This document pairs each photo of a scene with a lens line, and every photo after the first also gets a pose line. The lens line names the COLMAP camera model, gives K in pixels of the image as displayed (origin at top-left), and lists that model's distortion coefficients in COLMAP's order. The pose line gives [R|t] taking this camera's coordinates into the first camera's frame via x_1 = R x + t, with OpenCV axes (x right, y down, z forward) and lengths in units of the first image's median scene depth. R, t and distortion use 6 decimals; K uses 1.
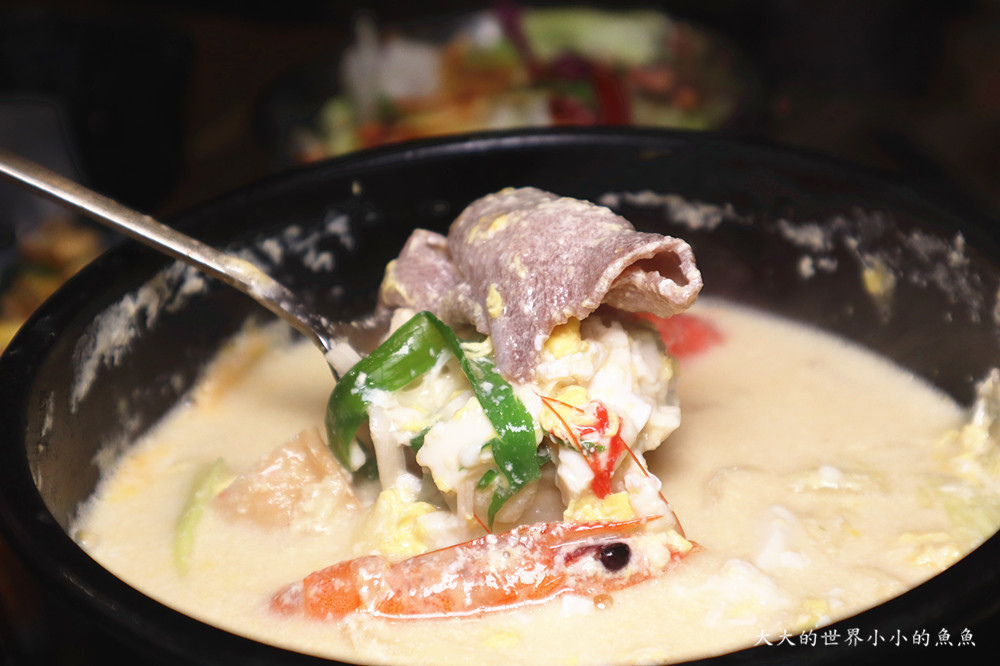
lens RADIAL K [[1281.6, 0, 500.0], [0, 1281.6, 333.0], [0, 0, 1]] dist [-0.005692, 0.851275]
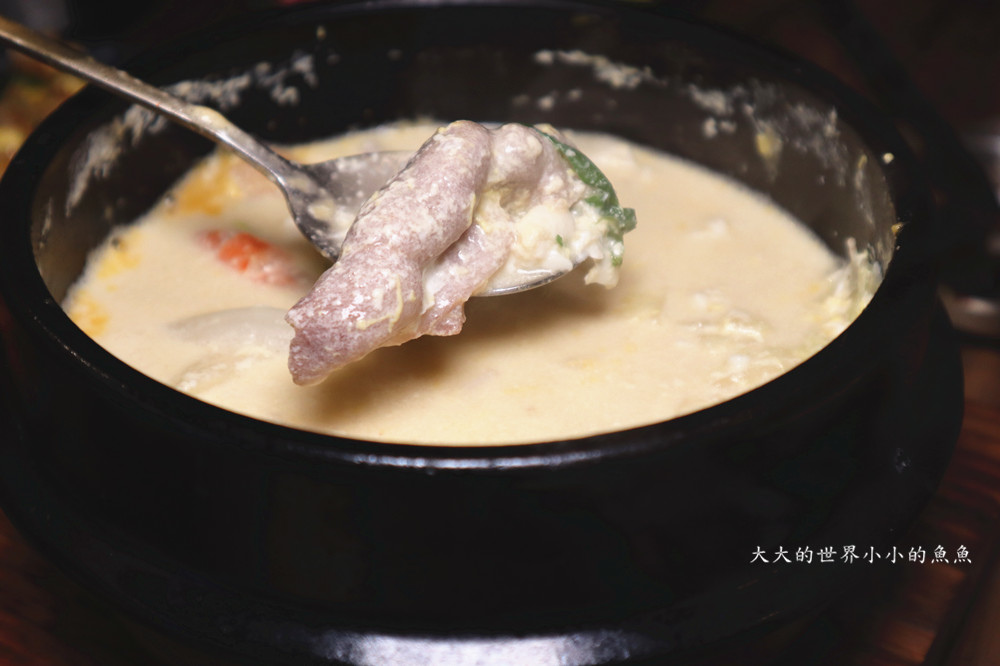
lens RADIAL K [[1281.6, 0, 500.0], [0, 1281.6, 333.0], [0, 0, 1]] dist [-0.005692, 0.851275]
pose [[0.997659, 0.068373, 0.001438, 0.065070], [-0.067859, 0.987108, 0.144961, -0.025096], [0.008492, -0.144719, 0.989436, -0.177061]]
